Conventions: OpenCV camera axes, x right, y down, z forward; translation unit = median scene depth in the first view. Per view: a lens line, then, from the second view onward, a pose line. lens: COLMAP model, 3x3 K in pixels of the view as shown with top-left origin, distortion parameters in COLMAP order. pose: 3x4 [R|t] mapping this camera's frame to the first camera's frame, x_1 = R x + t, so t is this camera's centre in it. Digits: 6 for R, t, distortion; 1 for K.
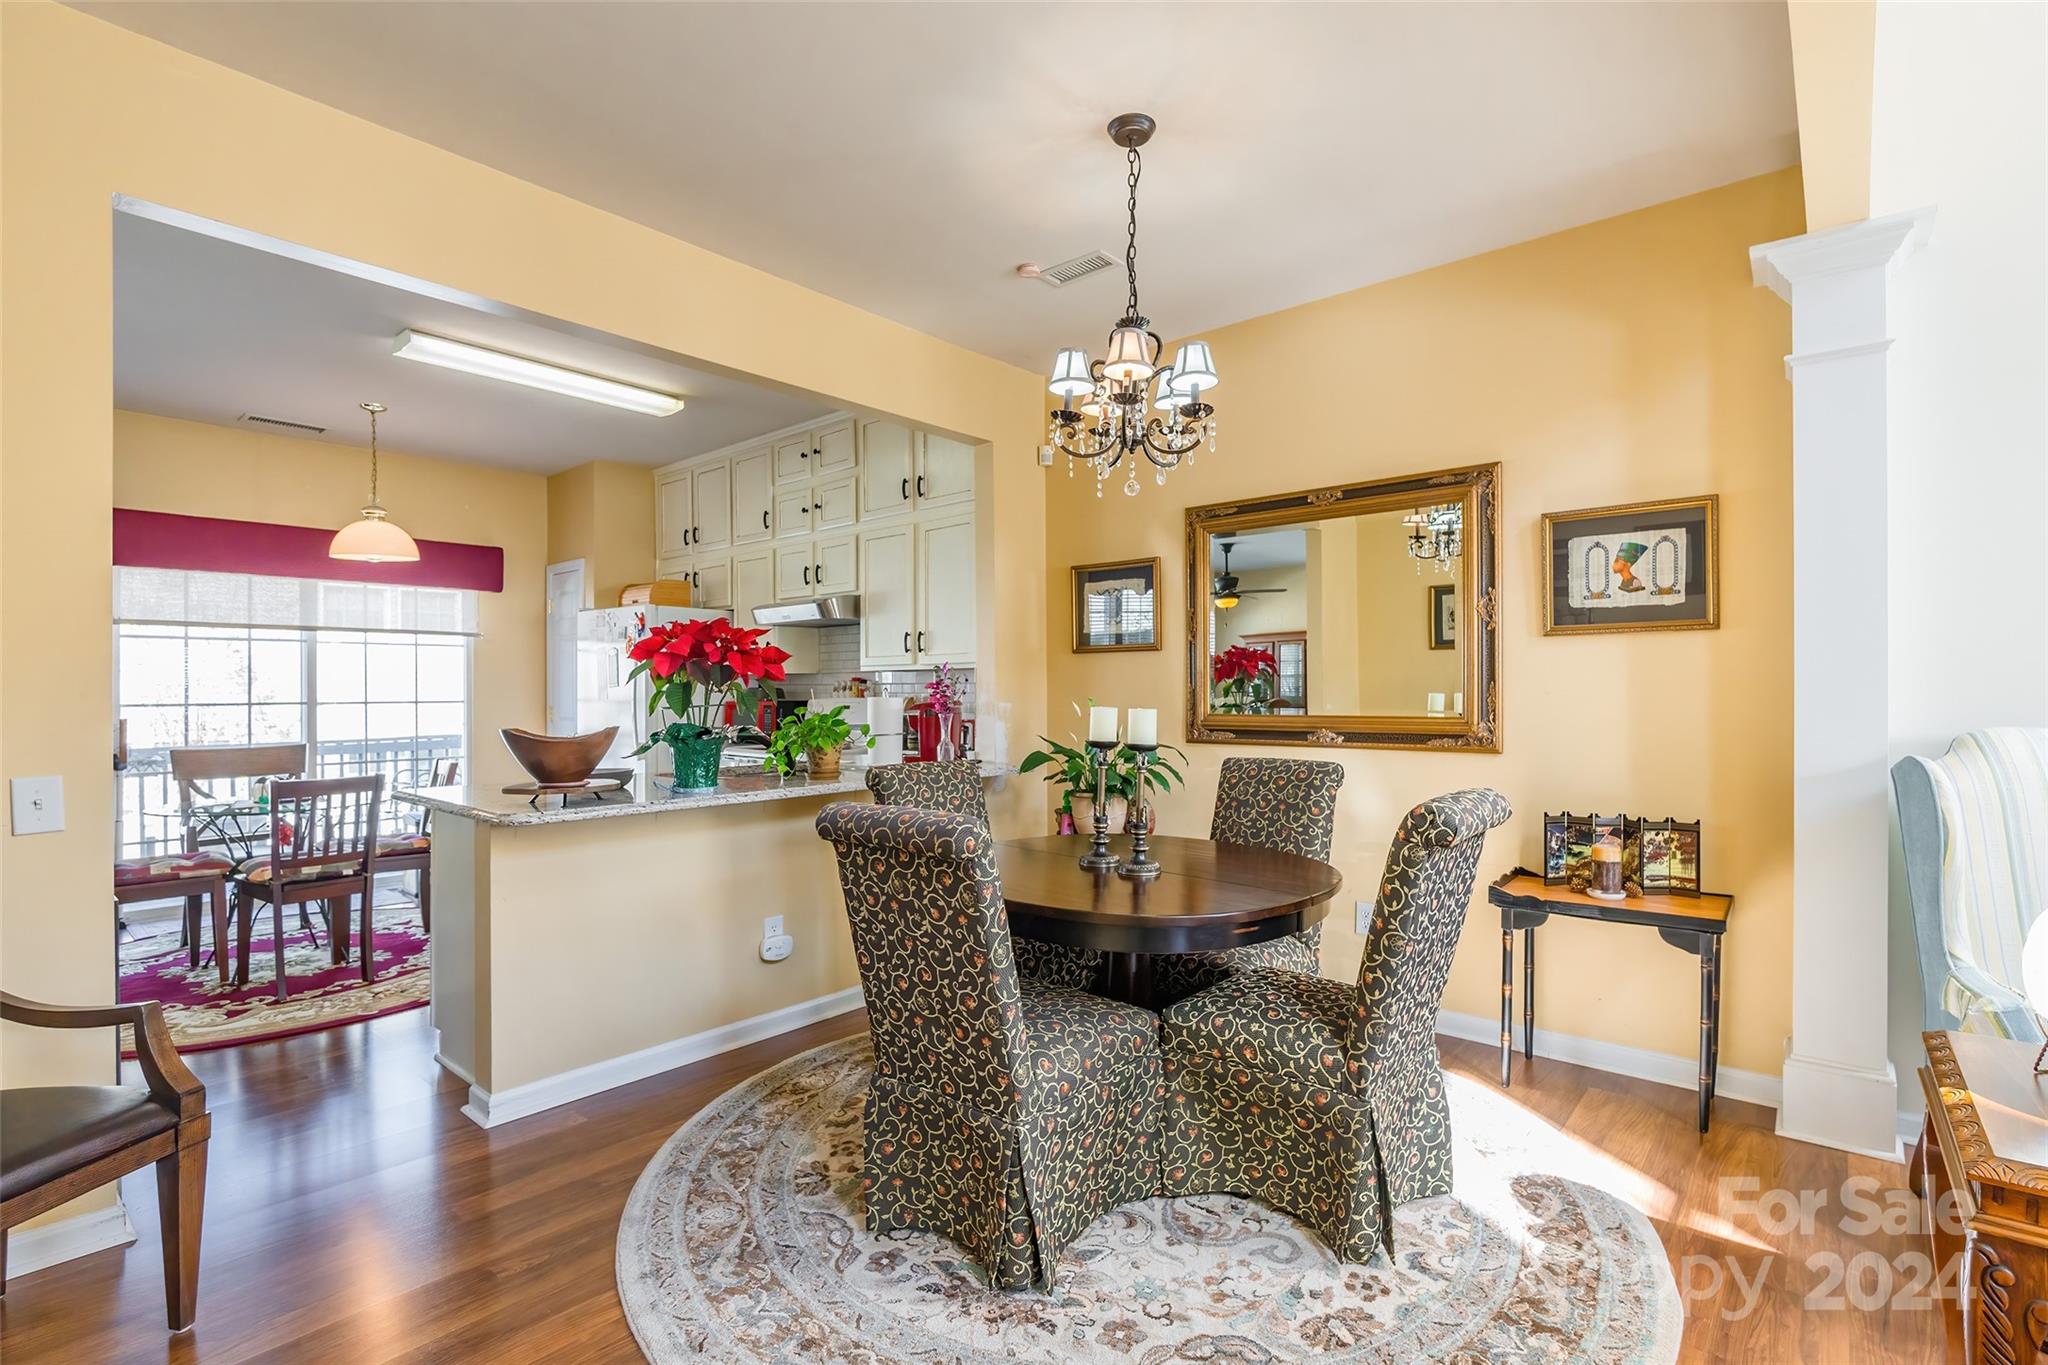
lens RADIAL K [[946.3, 0, 996.4], [0, 946.3, 687.8], [0, 0, 1]] dist [0.001748, 0.000194]
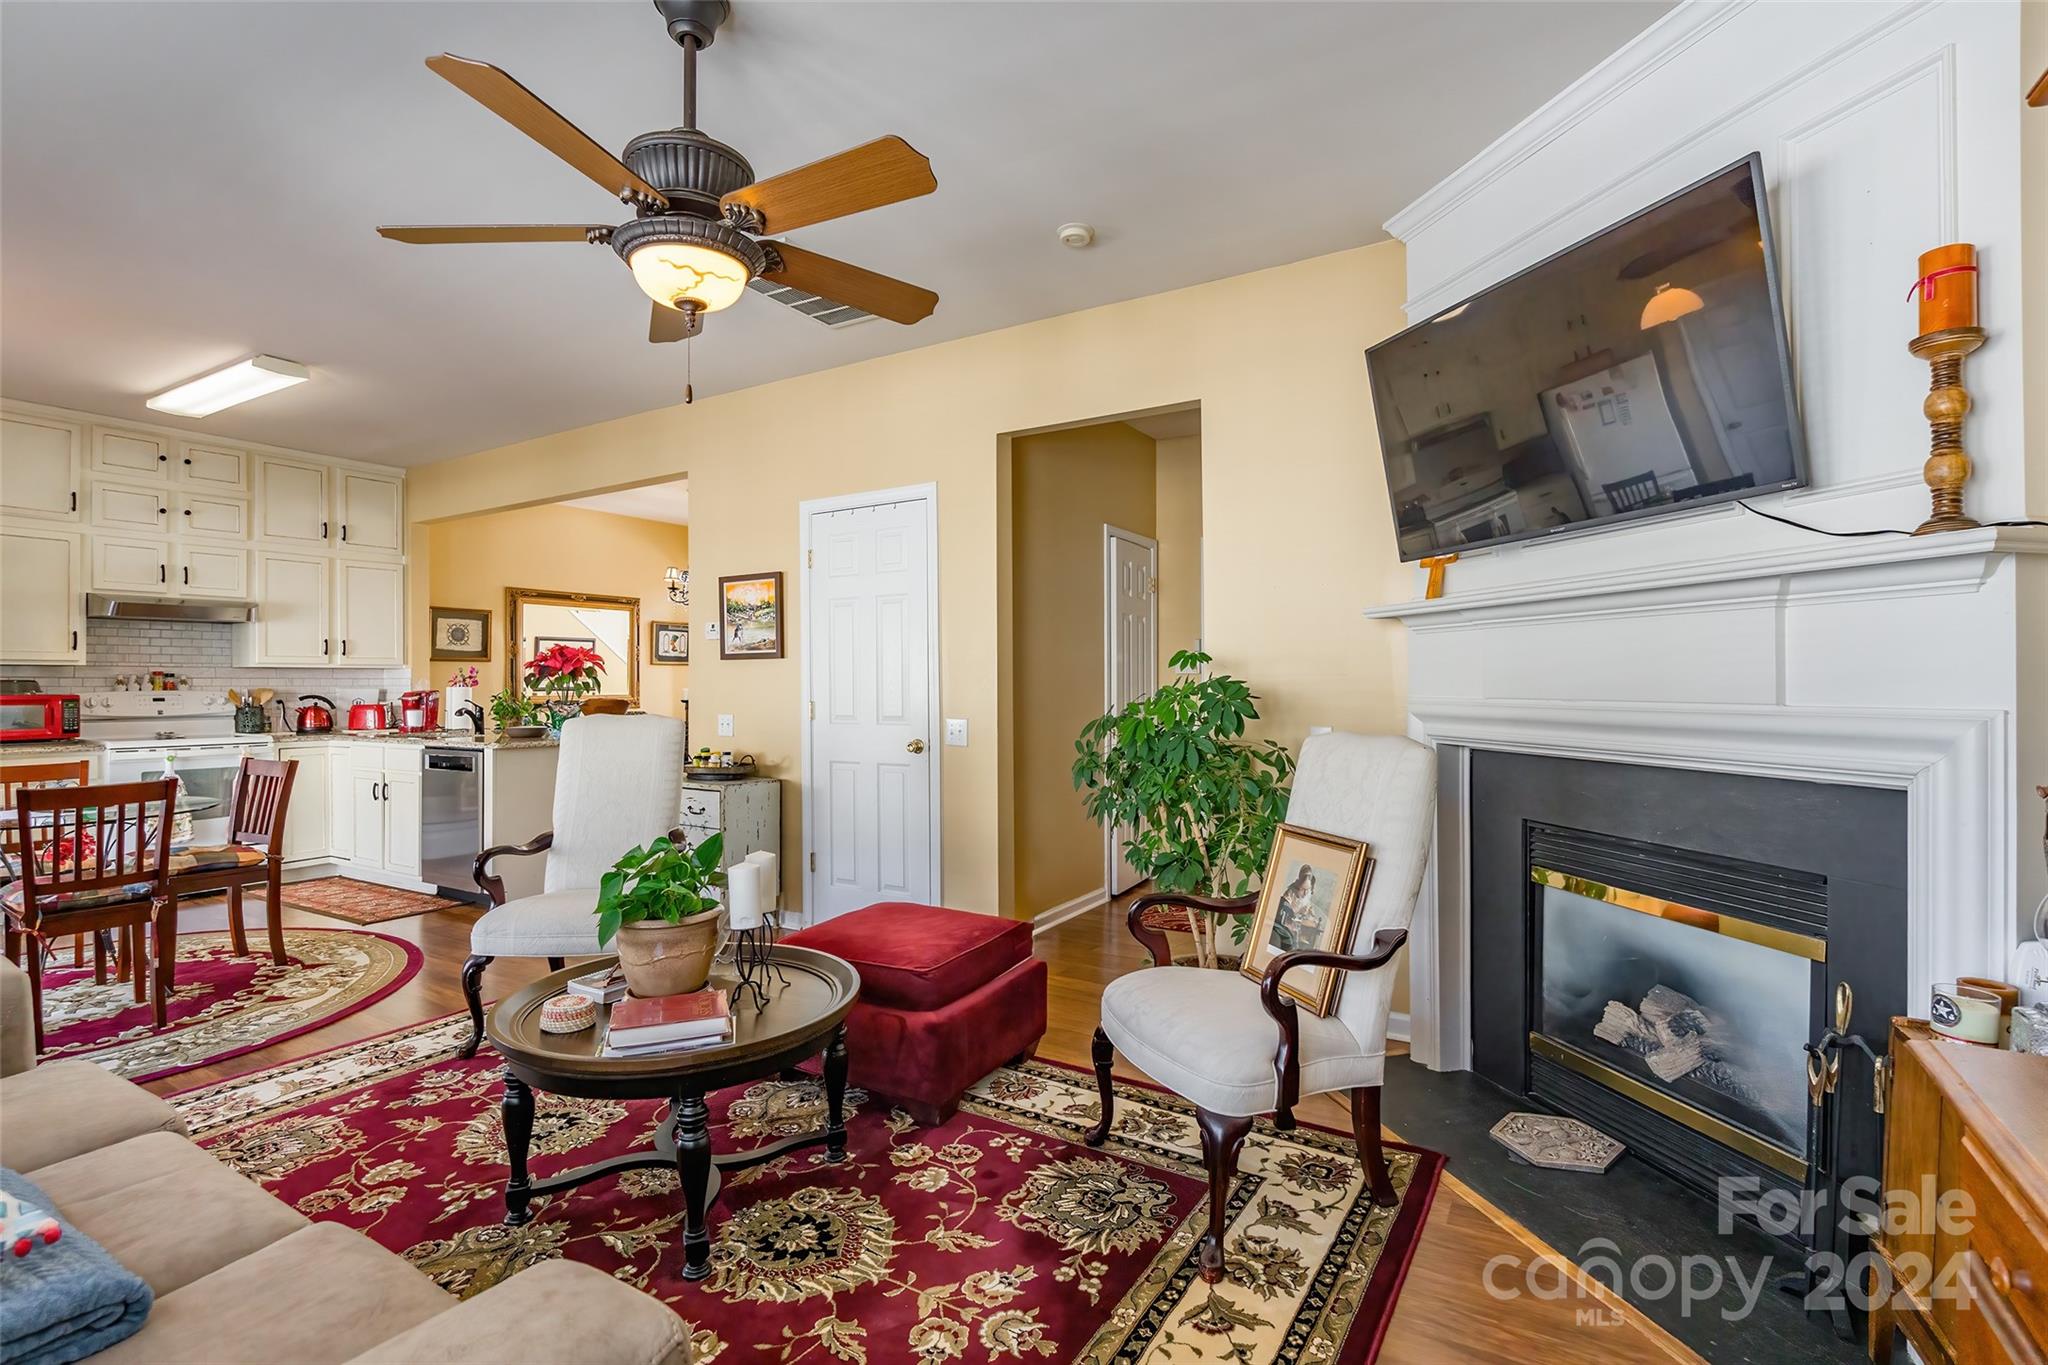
lens RADIAL K [[962.1, 0, 1024.0], [0, 962.1, 682.5], [0, 0, 1]] dist [-0.001942, 0.000004]
pose [[-0.178194, 0.009567, 0.983949, -1.530628], [0.005906, 0.999945, -0.008653, 0.018390], [-0.983978, 0.004269, -0.178241, 0.276510]]
